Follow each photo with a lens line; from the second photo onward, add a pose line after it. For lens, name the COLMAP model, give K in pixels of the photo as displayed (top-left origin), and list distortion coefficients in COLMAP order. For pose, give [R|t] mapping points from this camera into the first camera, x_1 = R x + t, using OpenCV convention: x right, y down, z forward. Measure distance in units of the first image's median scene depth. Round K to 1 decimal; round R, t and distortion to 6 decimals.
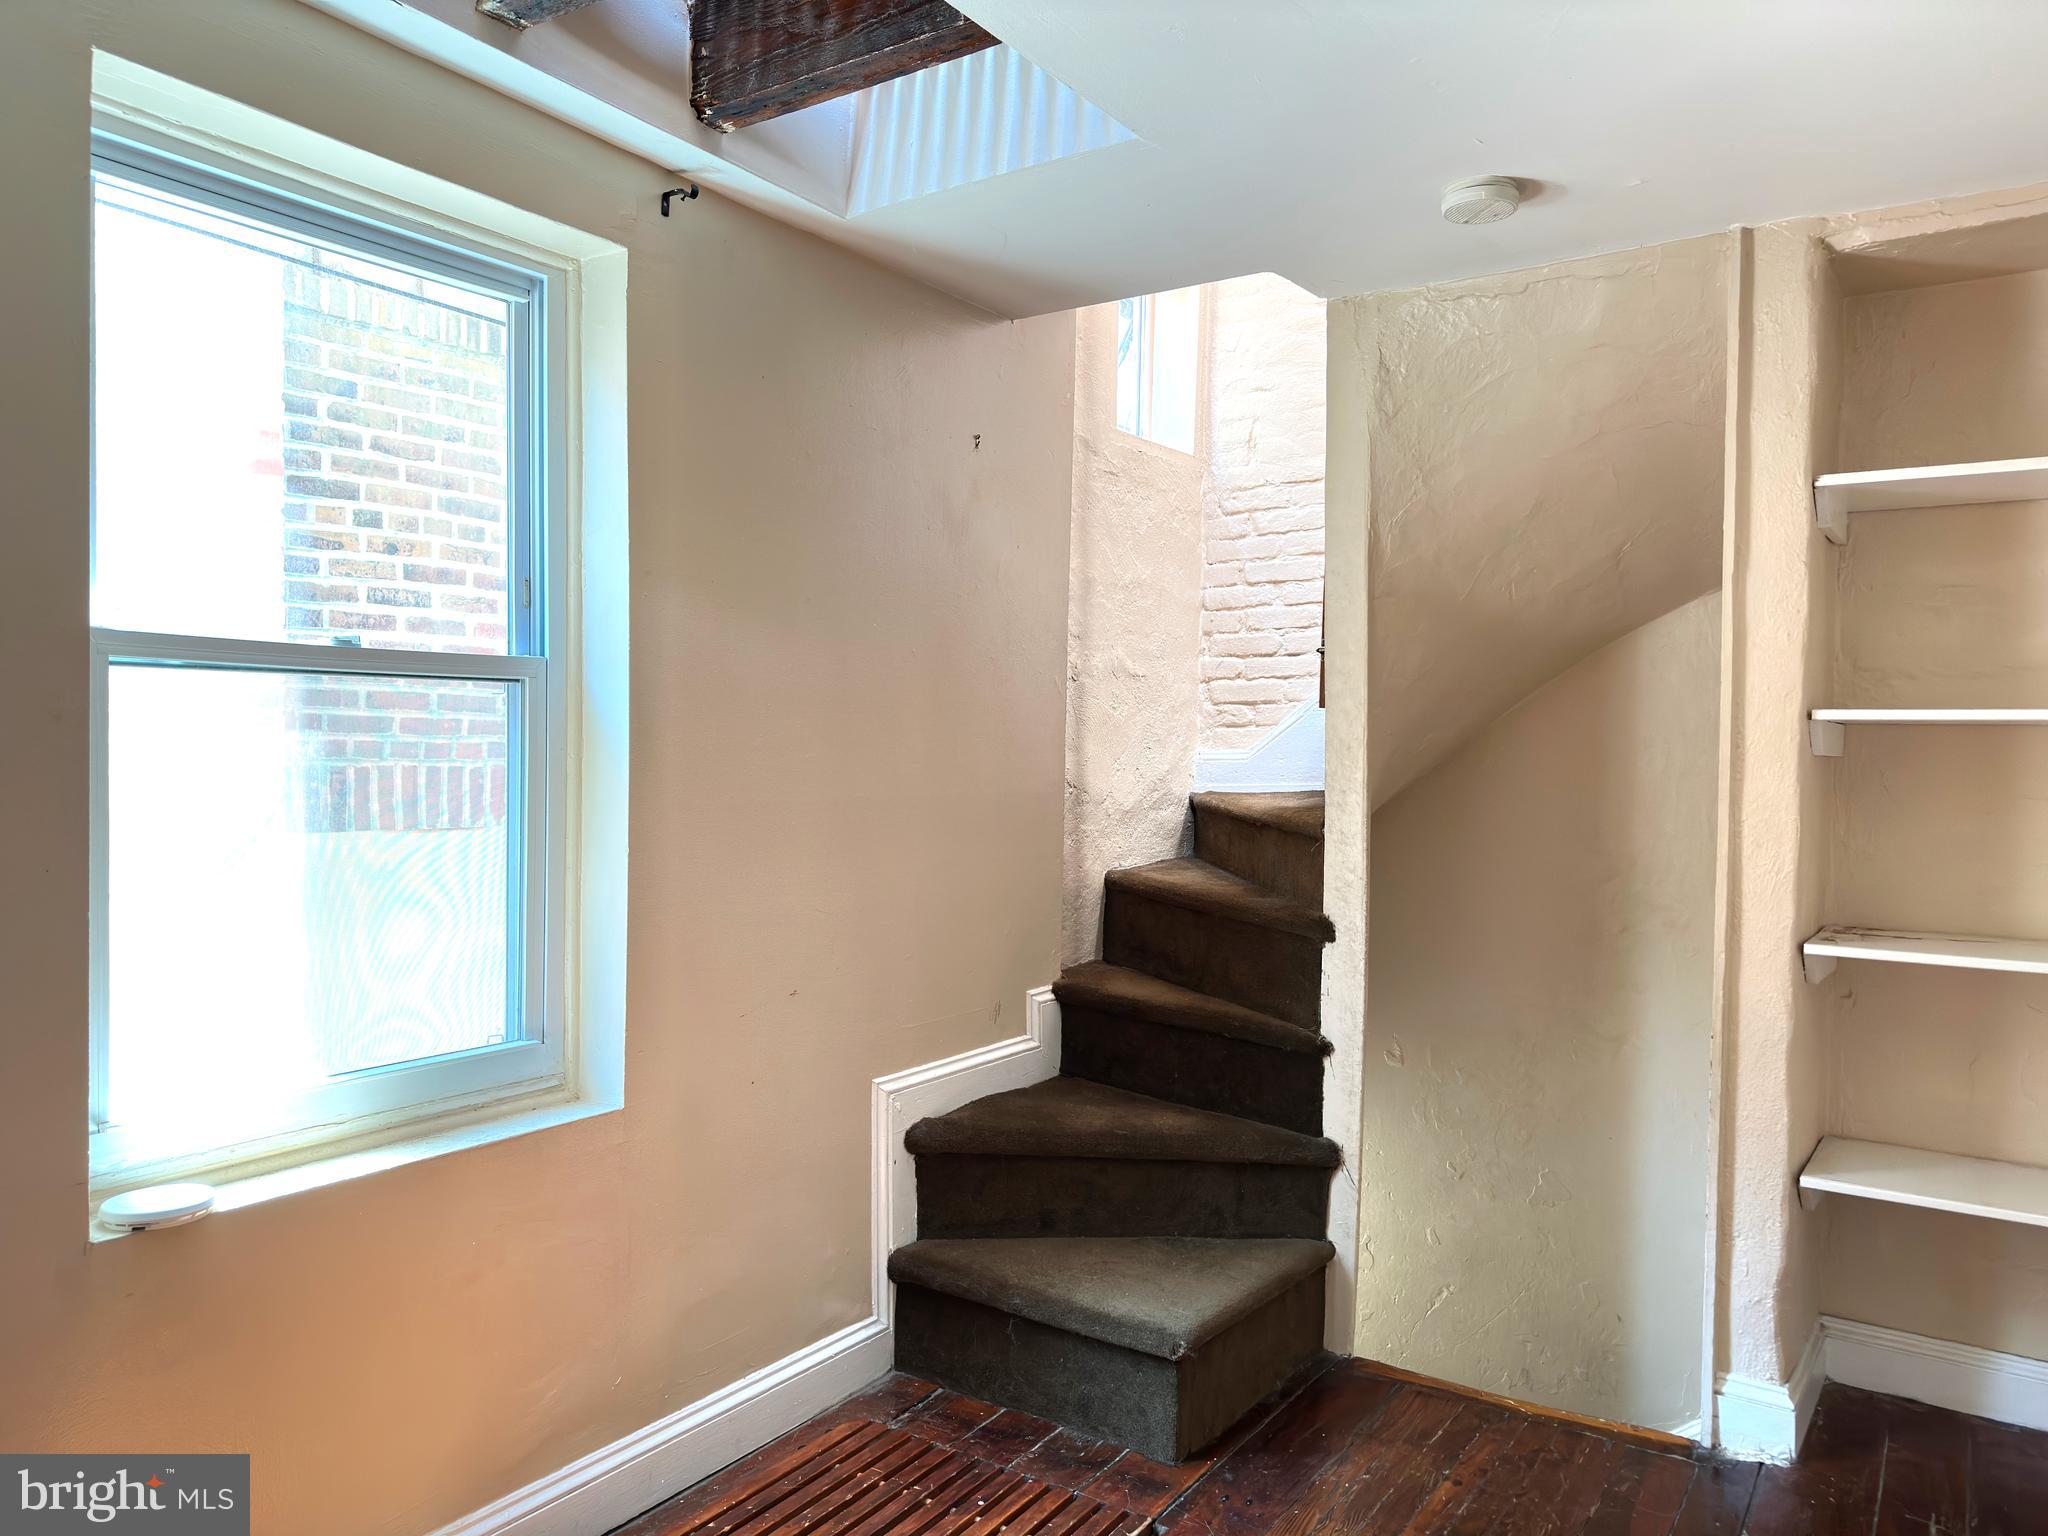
lens RADIAL K [[1434.2, 0, 1041.2], [0, 1434.2, 758.3], [0, 0, 1]] dist [0.046375, -0.059431]
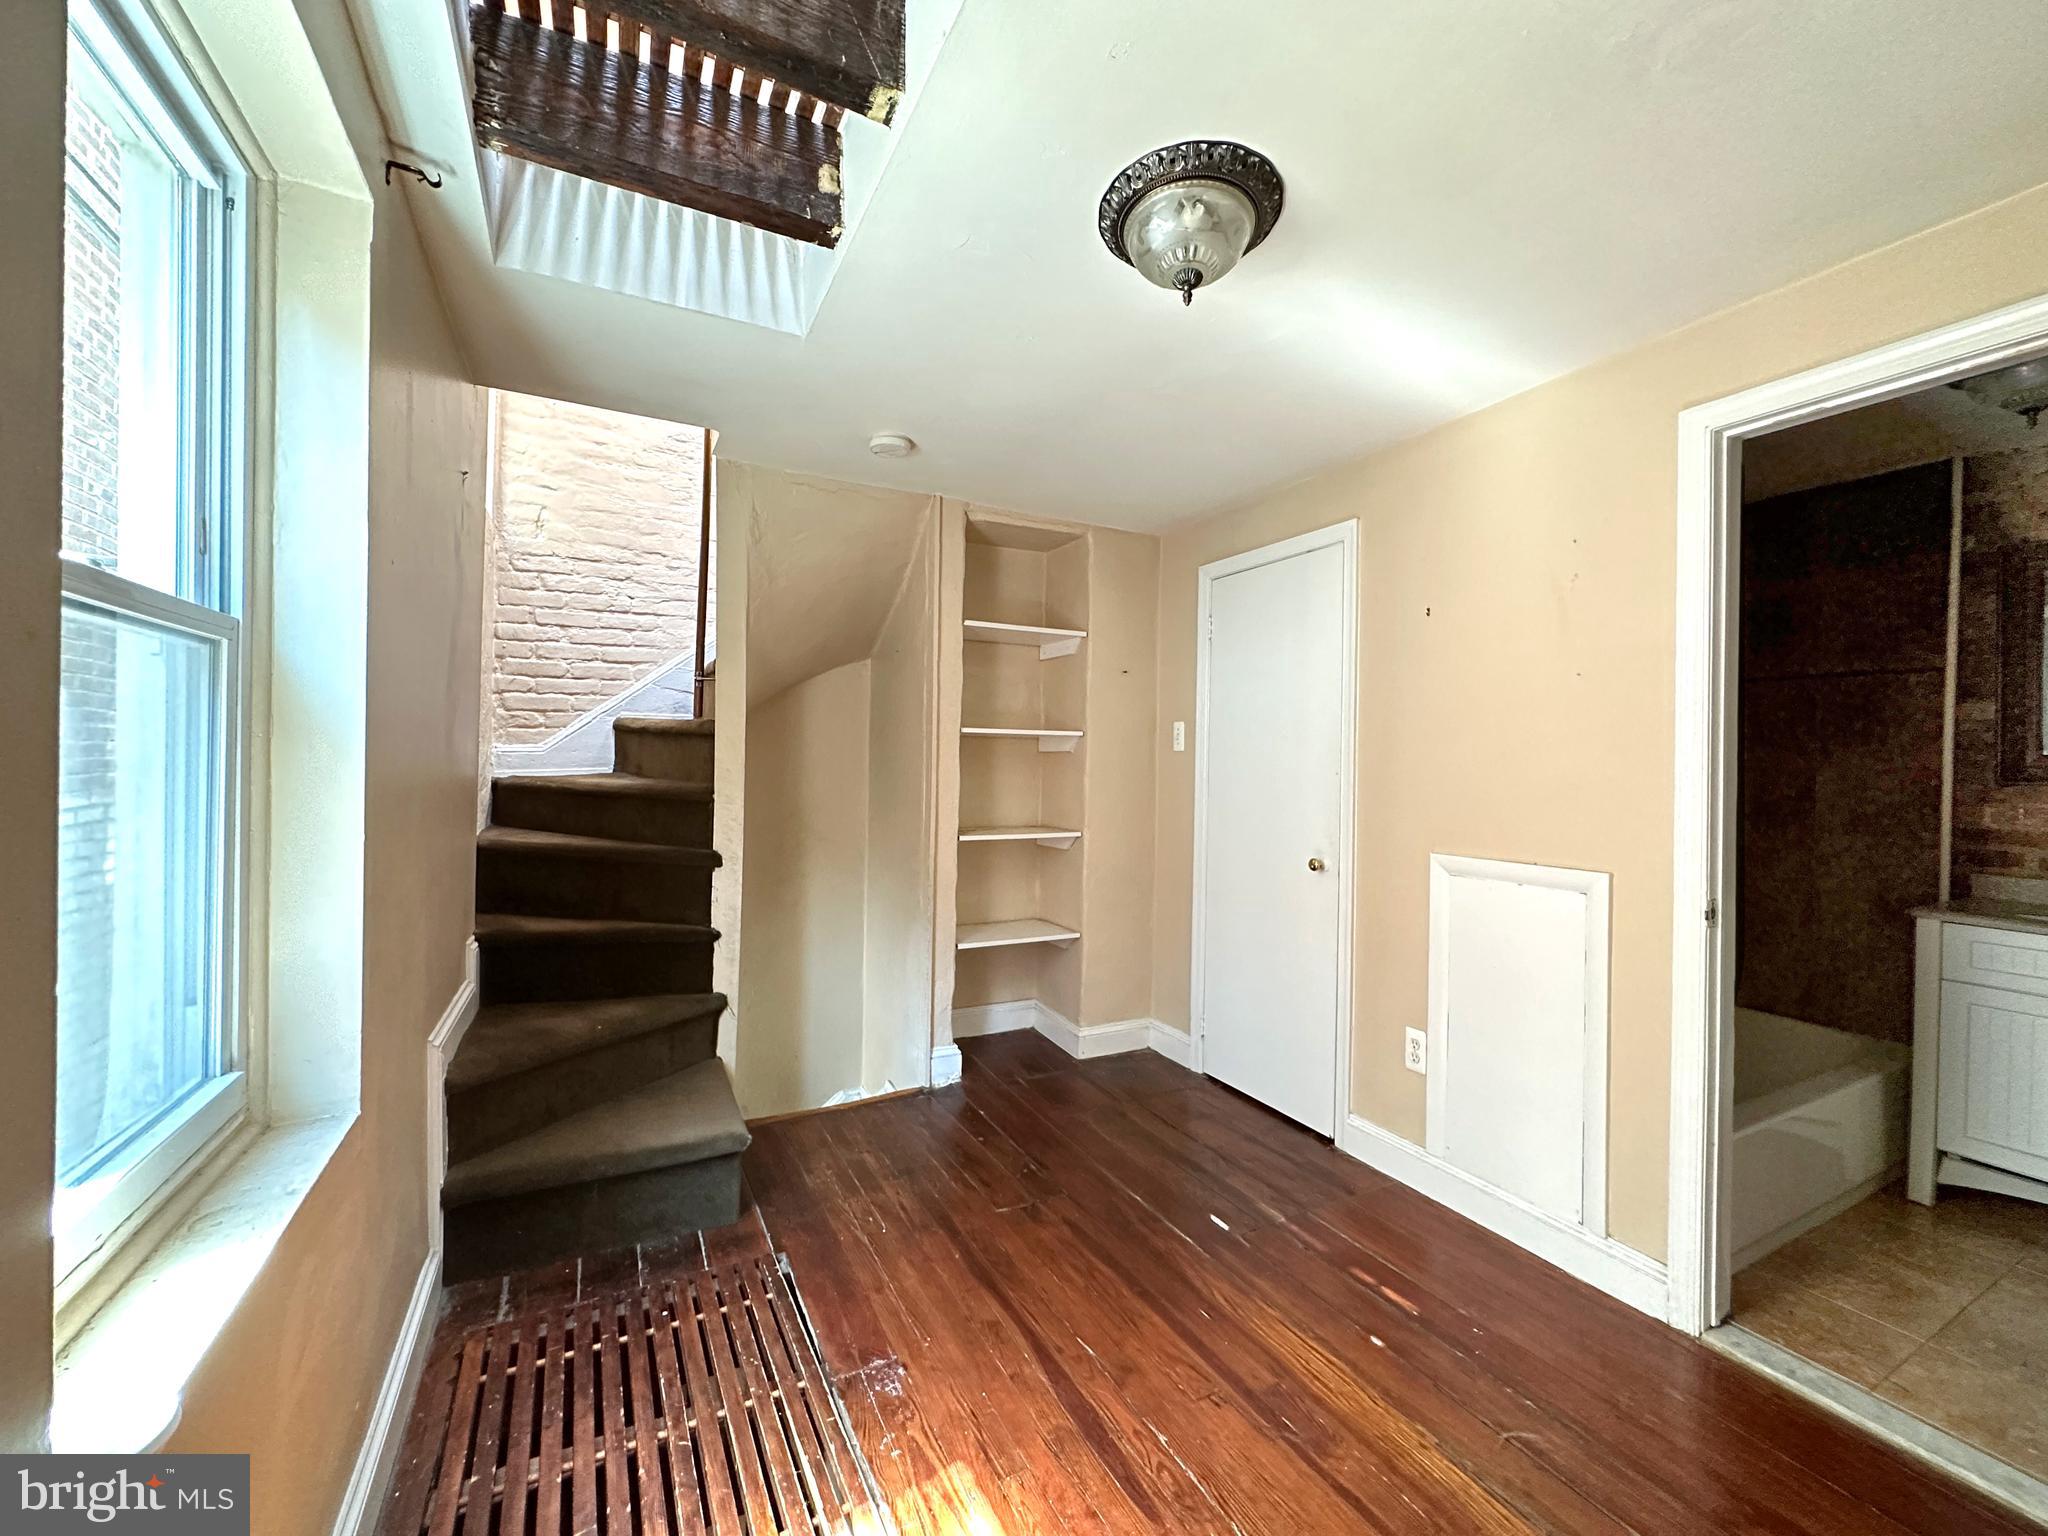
lens RADIAL K [[817.6, 0, 1022.4], [0, 817.6, 758.8], [0, 0, 1]] dist [-0.004858, 0.001549]
pose [[0.478558, -0.000946, 0.878056, -0.420990], [-0.001115, 0.999998, 0.001685, 0.007896], [-0.878055, -0.001786, 0.478556, 0.284096]]
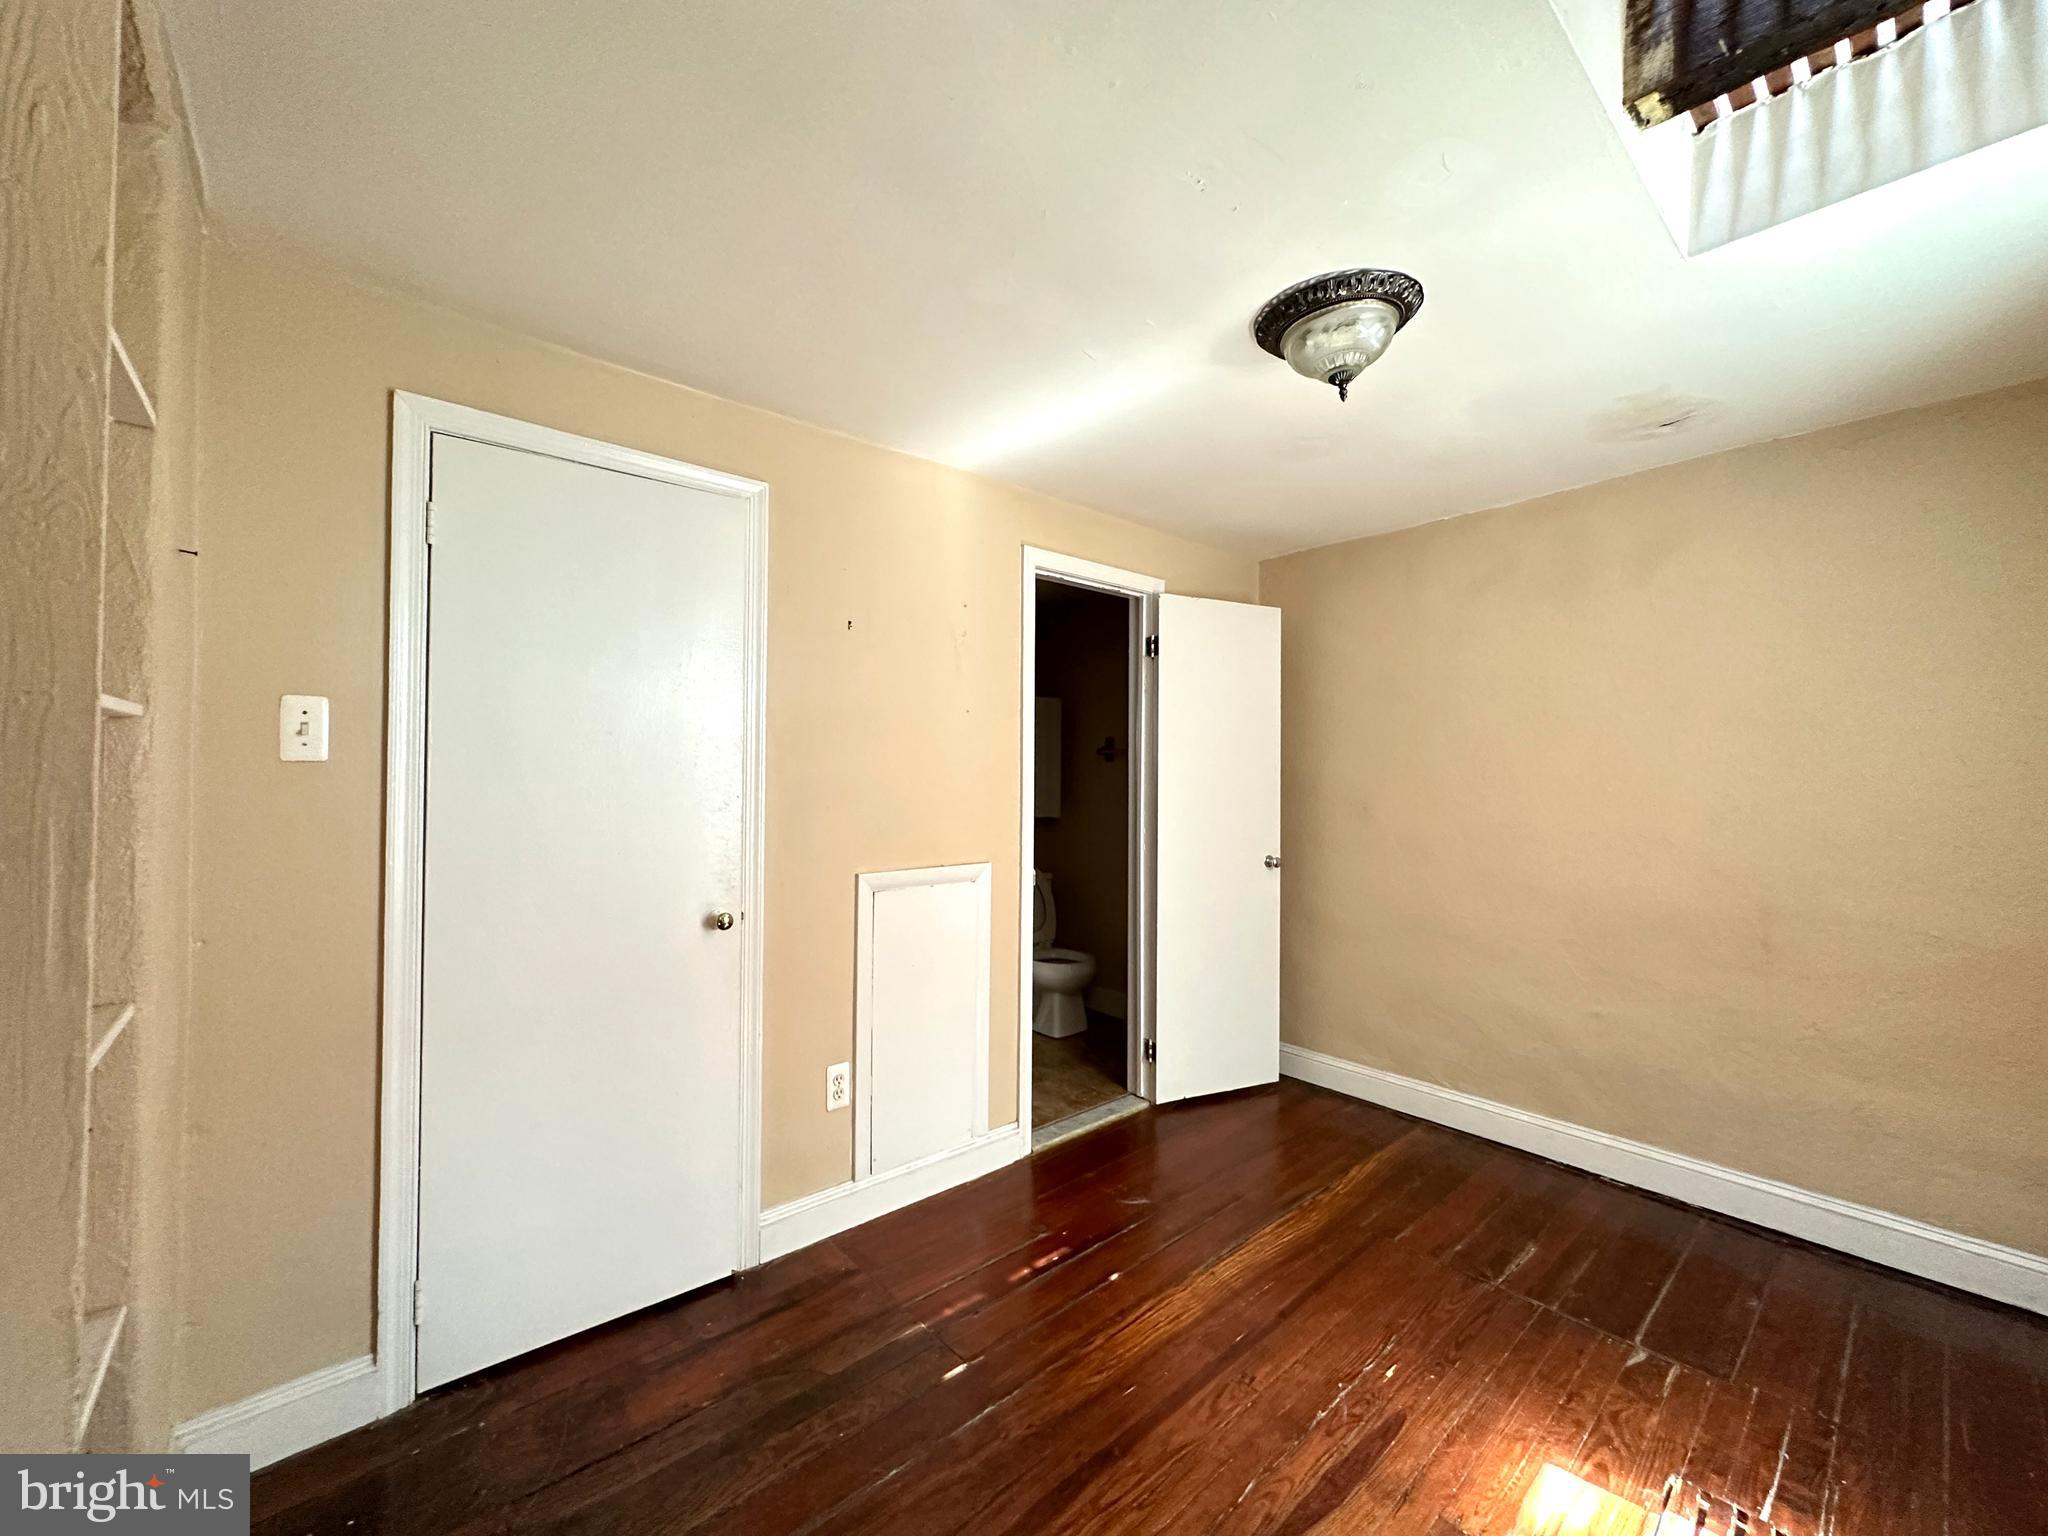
lens RADIAL K [[817.6, 0, 1025.2], [0, 817.6, 758.7], [0, 0, 1]] dist [-0.004858, 0.001549]
pose [[-0.968432, -0.014828, 0.248838, 0.083662], [-0.016585, 0.999850, -0.004967, -0.006342], [-0.248727, -0.008937, -0.968532, 0.977131]]
